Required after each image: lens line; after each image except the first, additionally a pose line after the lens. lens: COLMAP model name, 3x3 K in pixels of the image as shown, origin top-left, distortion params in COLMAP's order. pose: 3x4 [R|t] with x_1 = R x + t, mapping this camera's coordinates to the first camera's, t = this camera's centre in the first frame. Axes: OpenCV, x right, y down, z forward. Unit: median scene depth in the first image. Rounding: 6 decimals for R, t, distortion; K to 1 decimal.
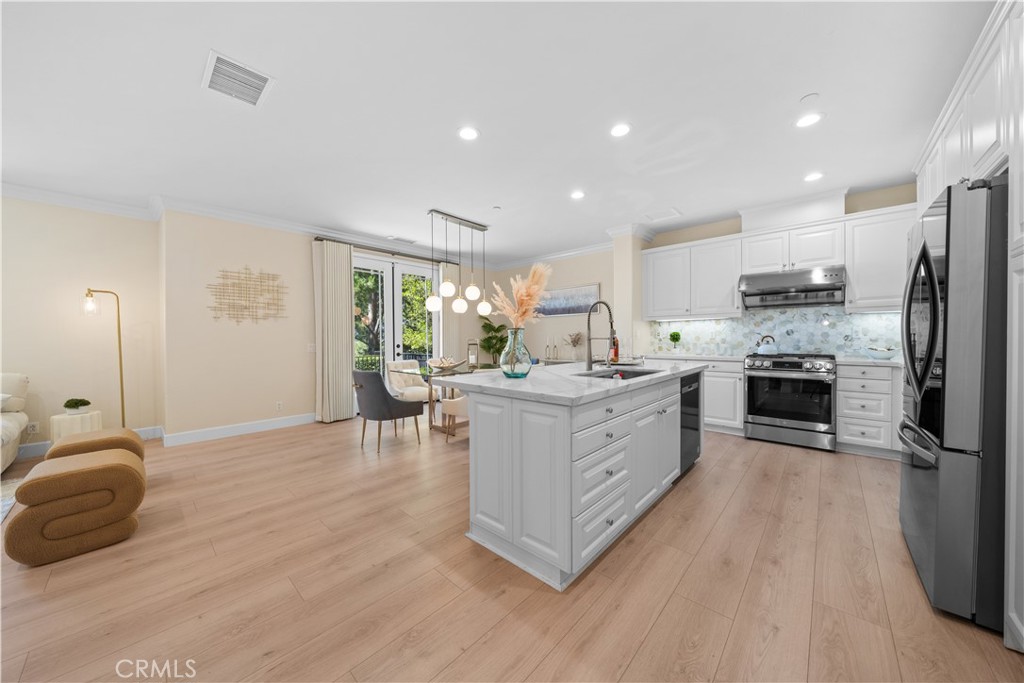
lens RADIAL K [[345.2, 0, 485.7], [0, 345.2, 346.4], [0, 0, 1]] dist [0.037907, 0.000038]
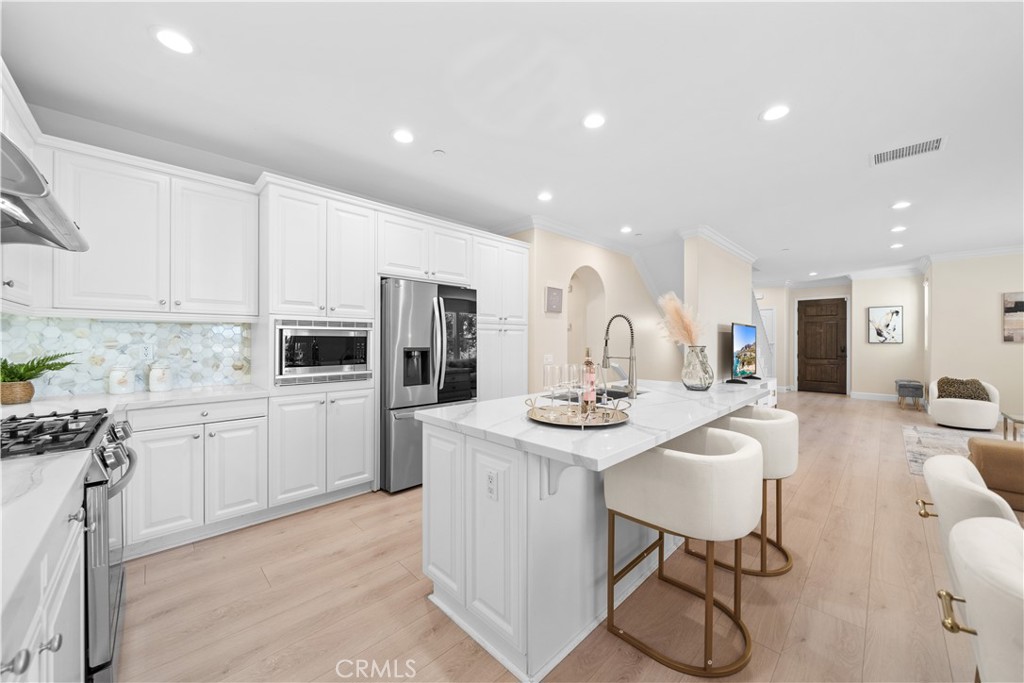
lens RADIAL K [[379.2, 0, 512.0], [0, 379.2, 341.5], [0, 0, 1]] dist [0.000401, 0.000087]
pose [[-0.999949, 0.008441, -0.005516, 0.615576], [0.008404, 0.999942, 0.006758, -0.065754], [0.005572, 0.006711, -0.999962, 2.015711]]
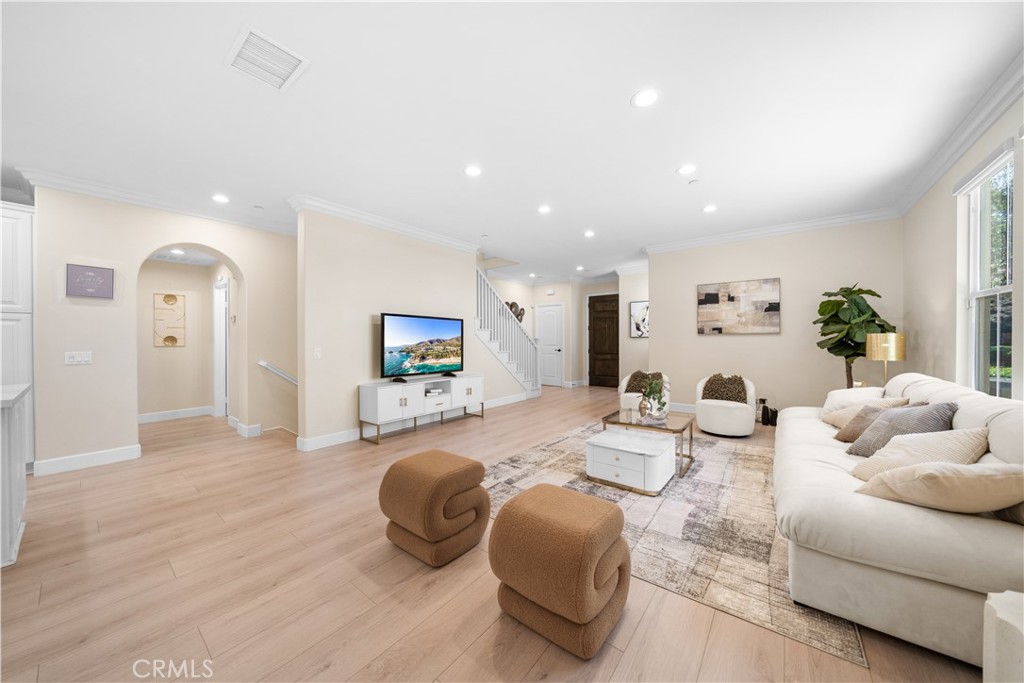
lens RADIAL K [[349.5, 0, 508.4], [0, 349.5, 341.4], [0, 0, 1]] dist [-0.006314, 0.000185]
pose [[-0.993534, 0.013965, -0.112673, -1.025979], [0.013006, 0.999873, 0.009238, -0.014344], [0.112788, 0.007712, -0.993589, 1.678353]]
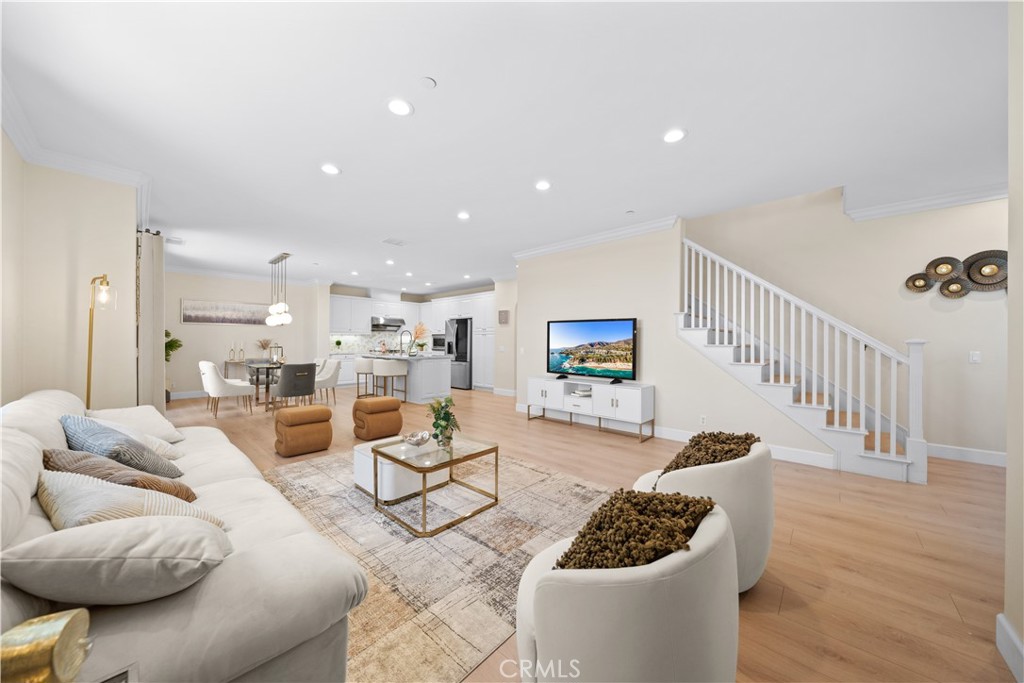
lens RADIAL K [[349.5, 0, 508.4], [0, 349.5, 341.4], [0, 0, 1]] dist [-0.006314, 0.000185]
pose [[-0.057688, 0.006987, 0.998310, -2.659210], [0.016899, 0.999839, -0.006021, -0.015396], [-0.998192, 0.016523, -0.057797, 0.335141]]
